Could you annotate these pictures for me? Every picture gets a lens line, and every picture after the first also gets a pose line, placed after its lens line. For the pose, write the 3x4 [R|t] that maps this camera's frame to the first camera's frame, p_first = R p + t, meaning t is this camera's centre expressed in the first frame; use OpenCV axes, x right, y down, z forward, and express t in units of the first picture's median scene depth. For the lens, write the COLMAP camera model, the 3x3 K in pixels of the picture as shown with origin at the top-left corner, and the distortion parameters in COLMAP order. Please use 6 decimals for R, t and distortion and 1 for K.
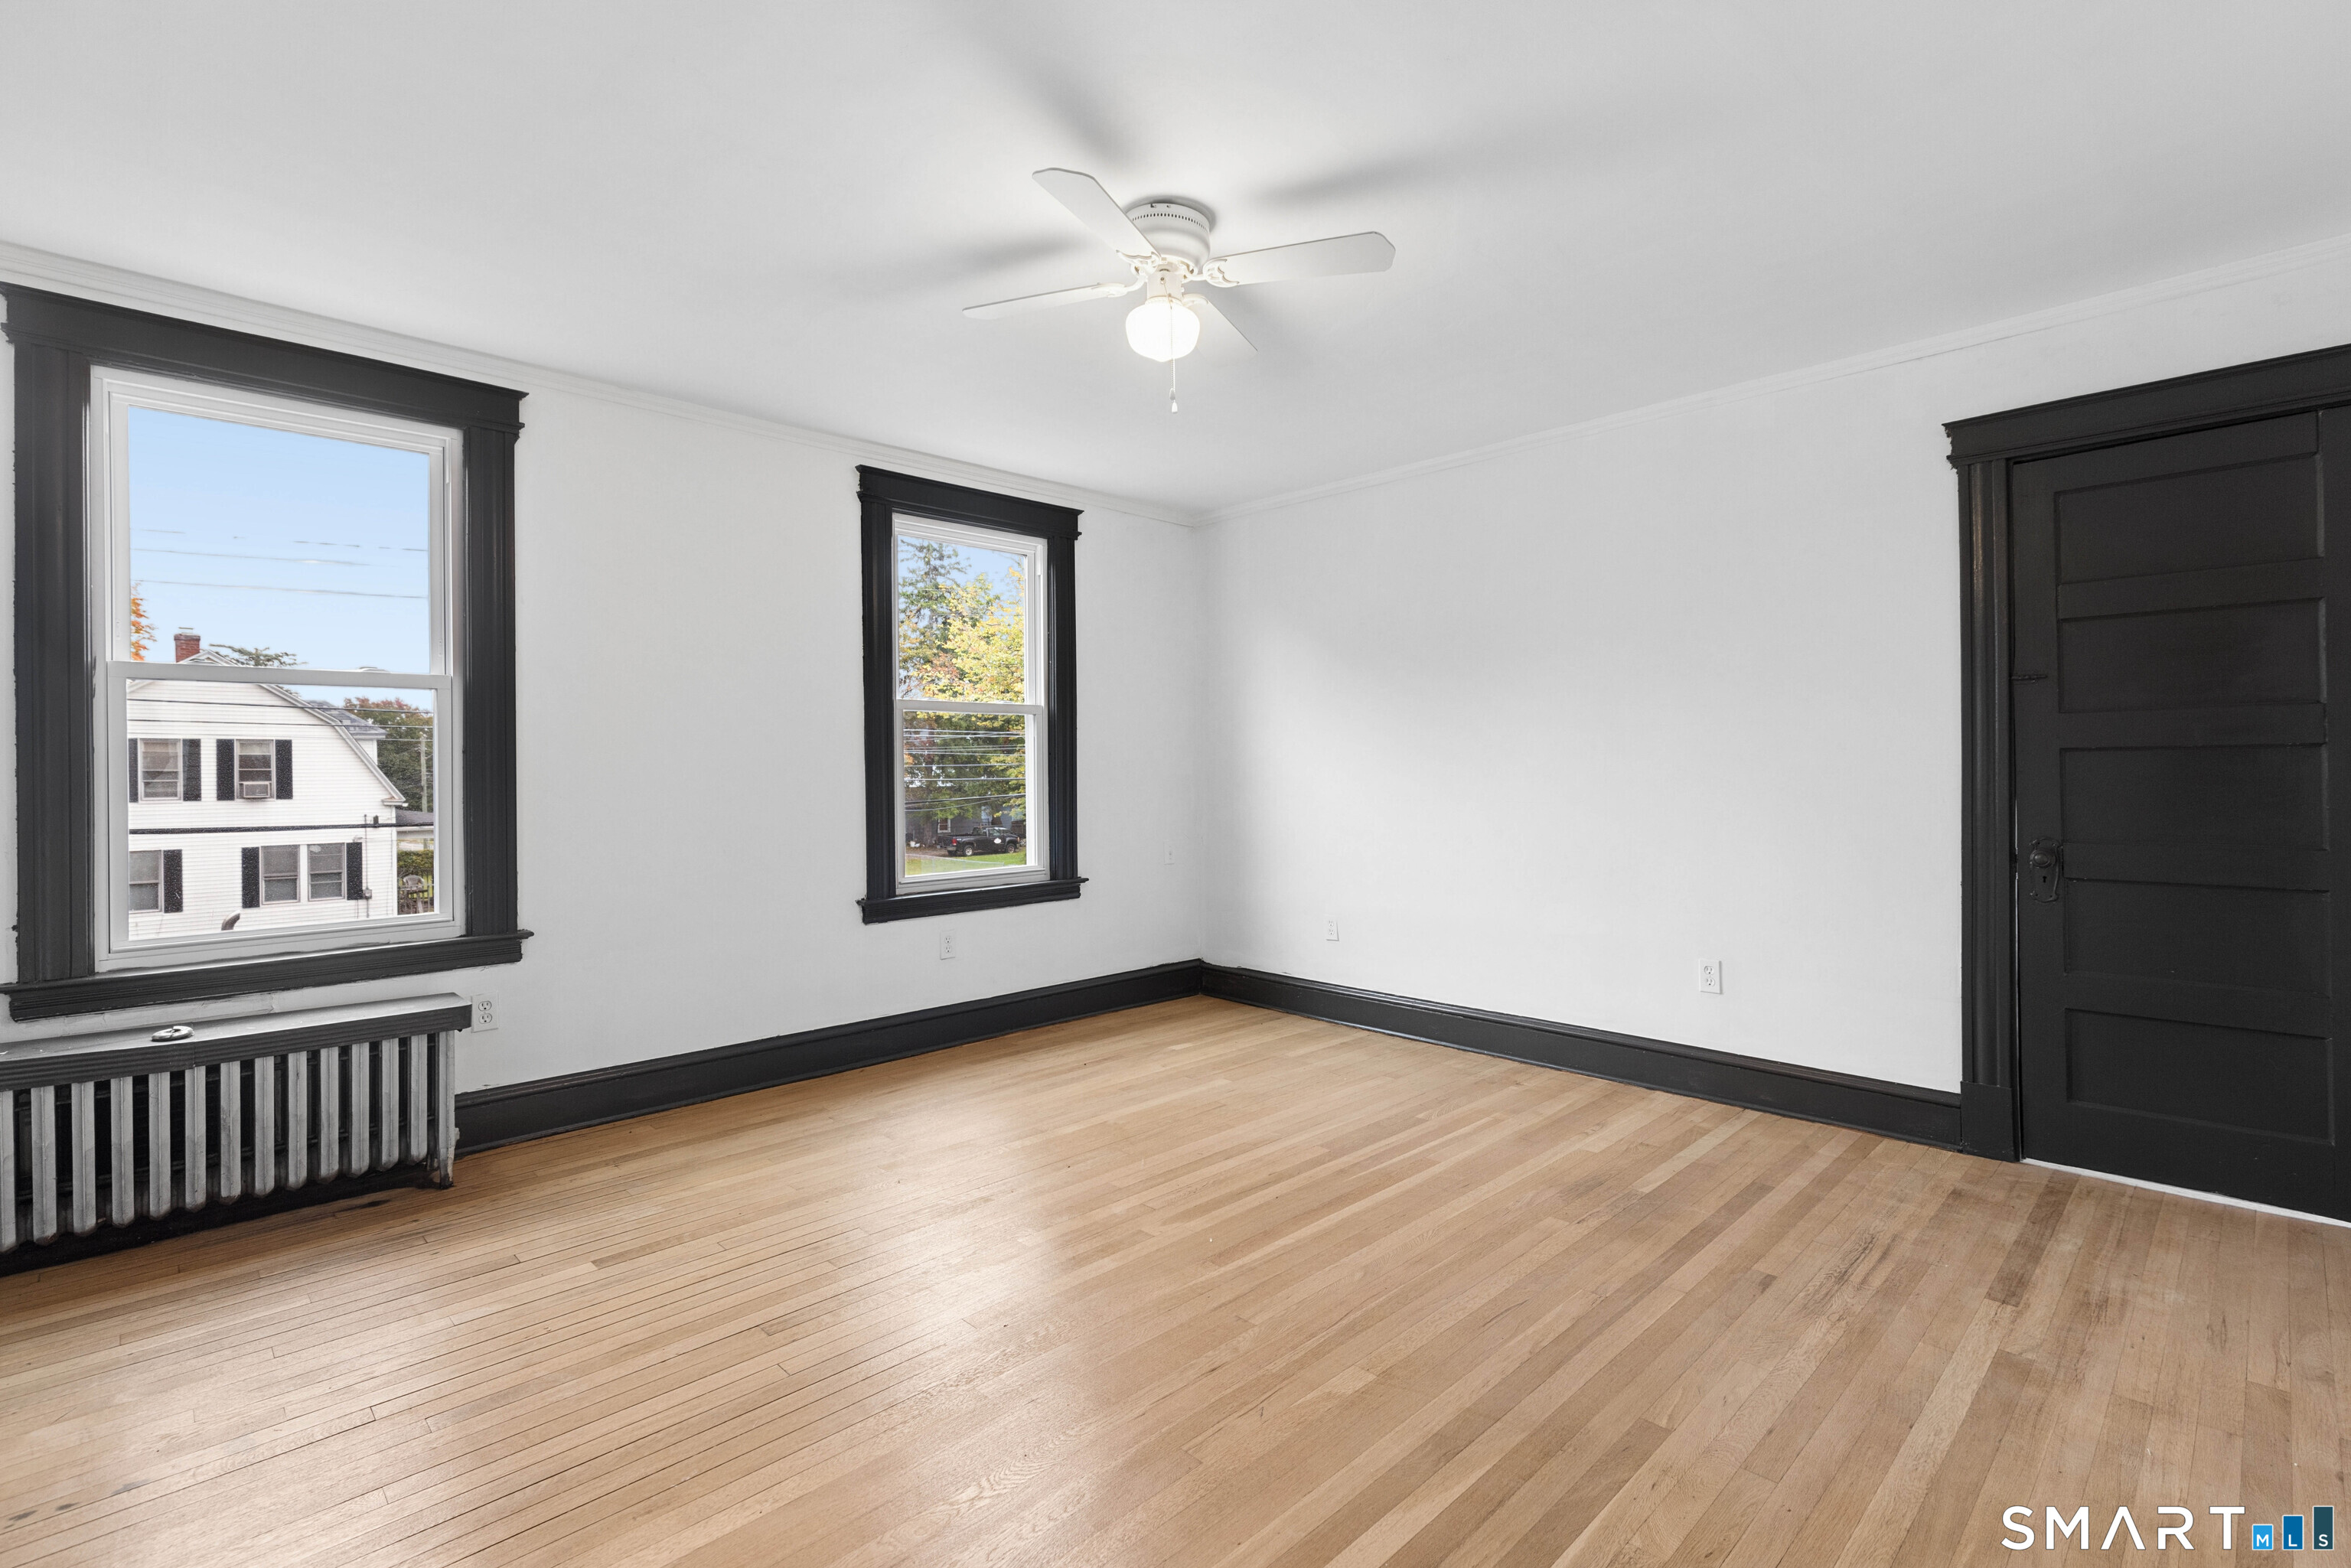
lens RADIAL K [[1066.7, 0, 1175.5], [0, 1066.7, 784.0], [0, 0, 1]] dist [-0.000201, -0.000086]
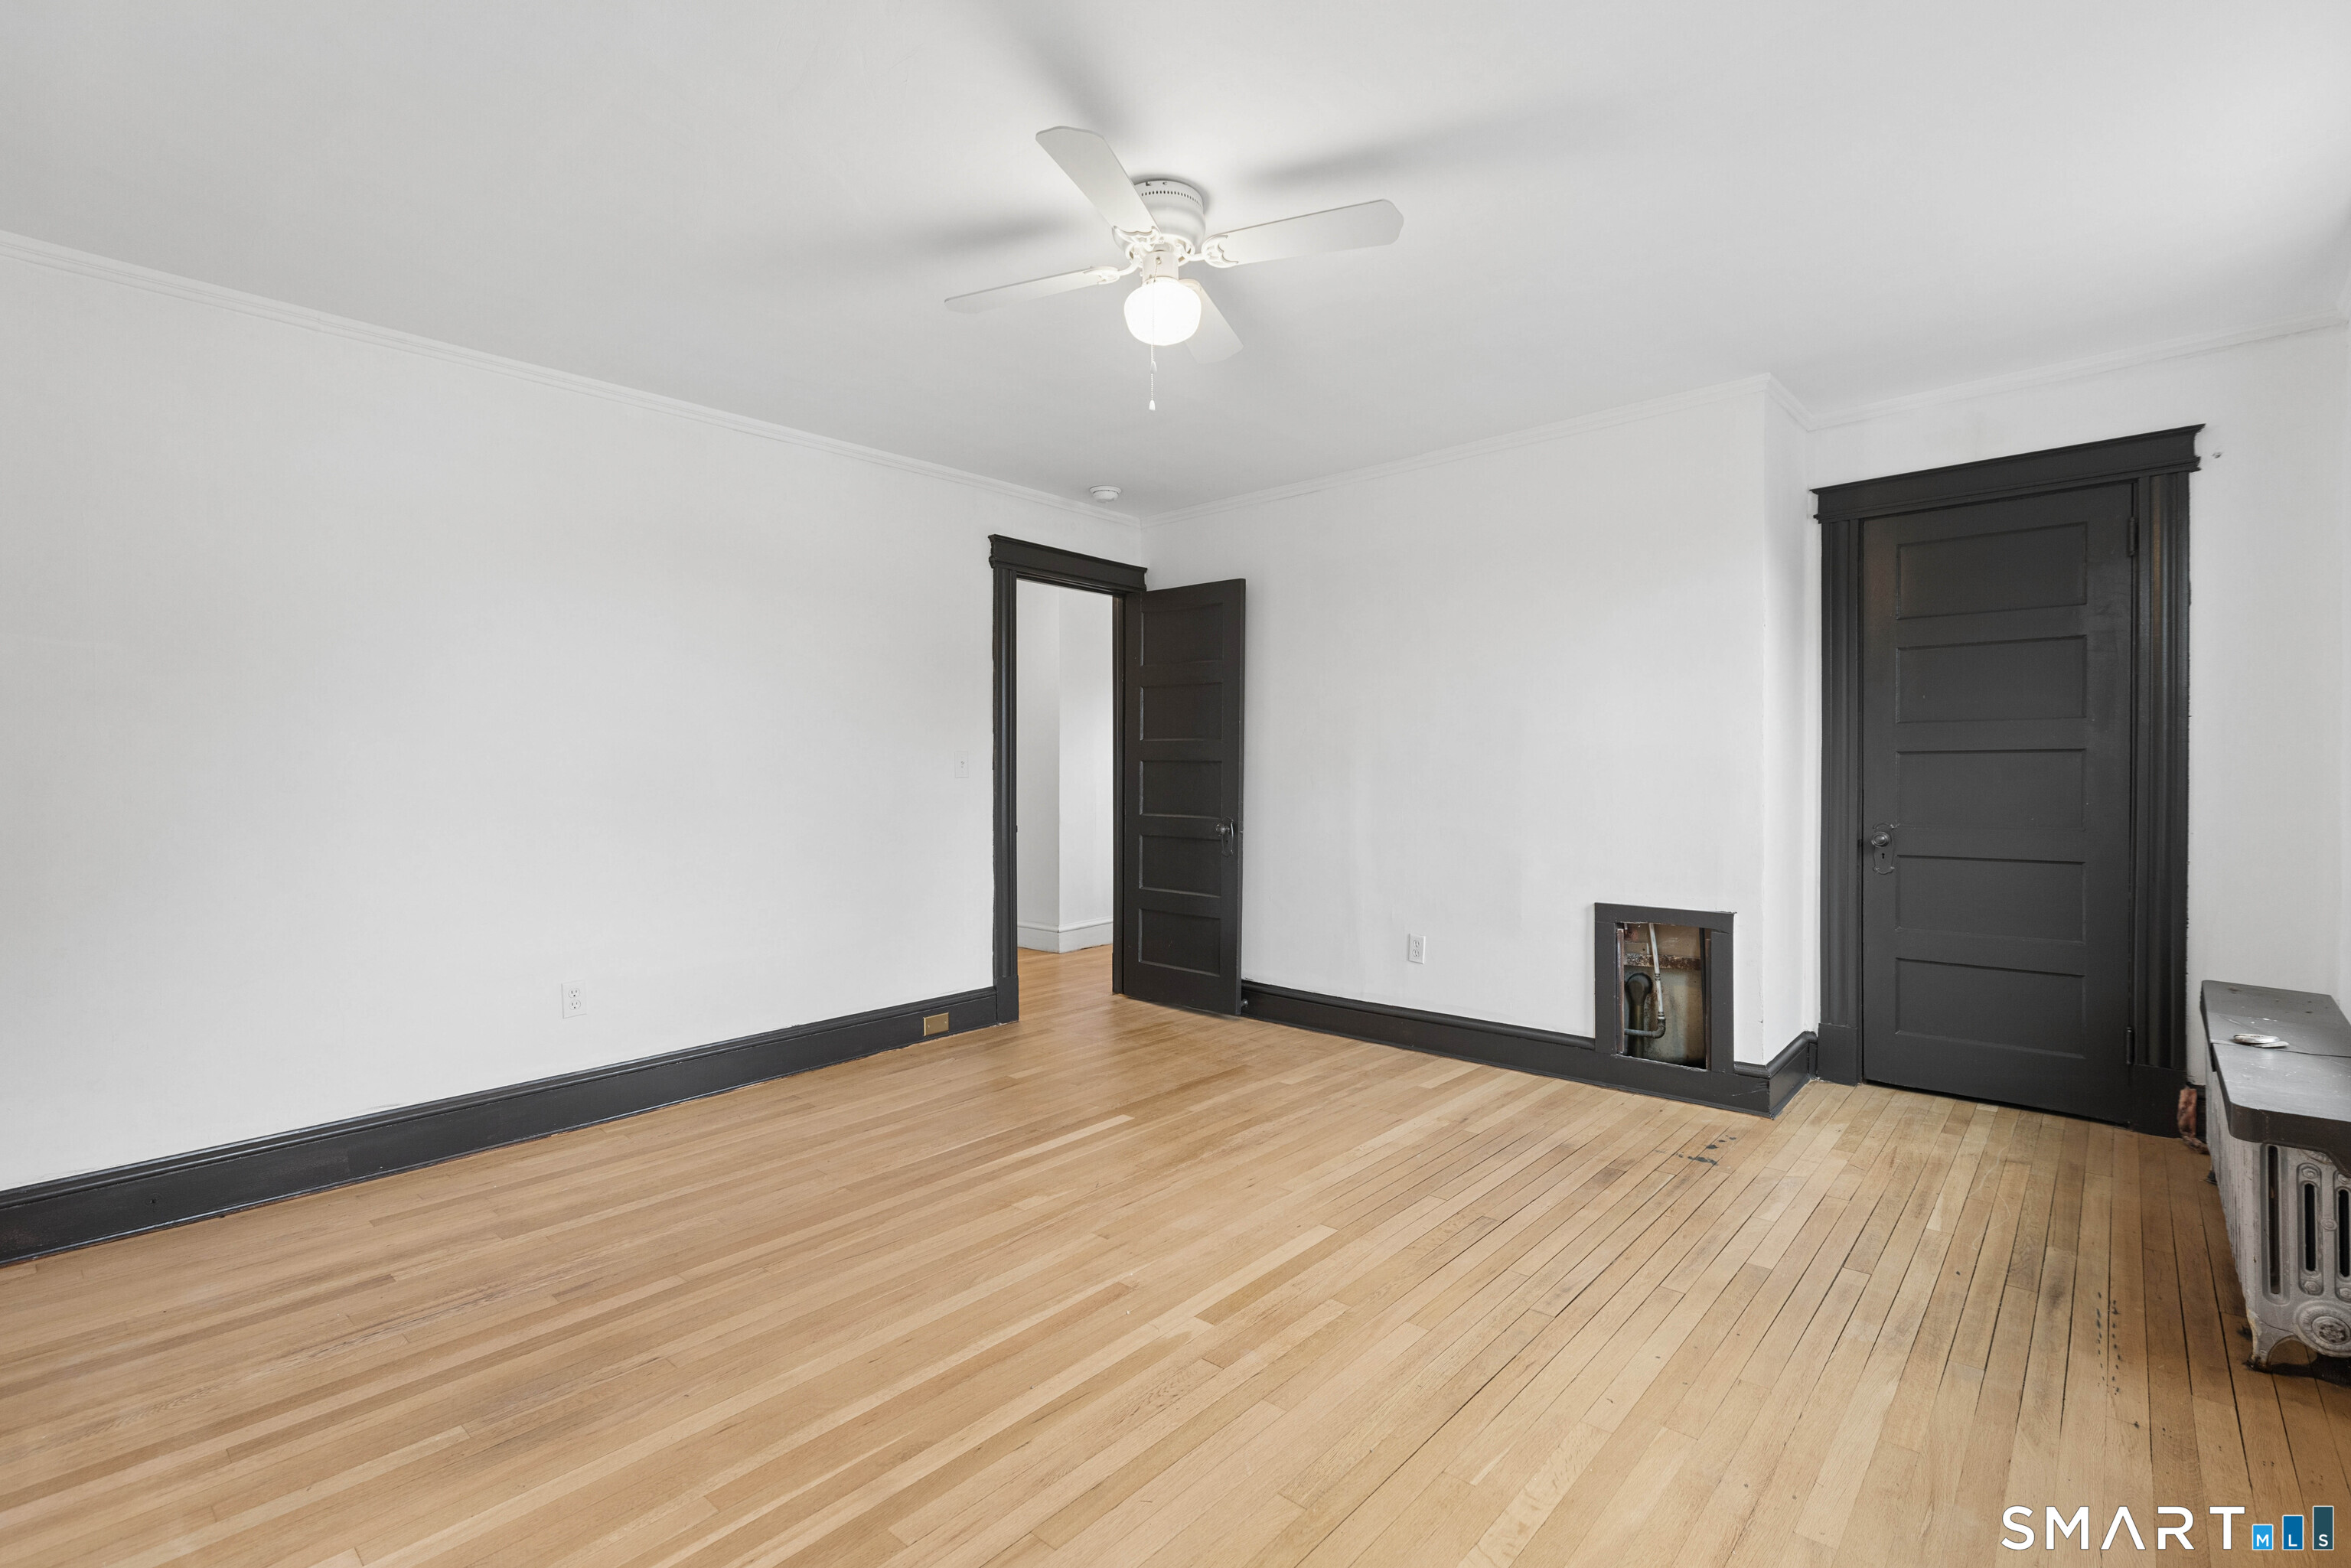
lens RADIAL K [[1066.7, 0, 1175.5], [0, 1066.7, 784.0], [0, 0, 1]] dist [-0.000201, -0.000086]
pose [[-0.997191, 0.016816, -0.072990, 0.054427], [0.014890, 0.999529, 0.026846, -0.025207], [0.073407, 0.025684, -0.996971, 1.976522]]
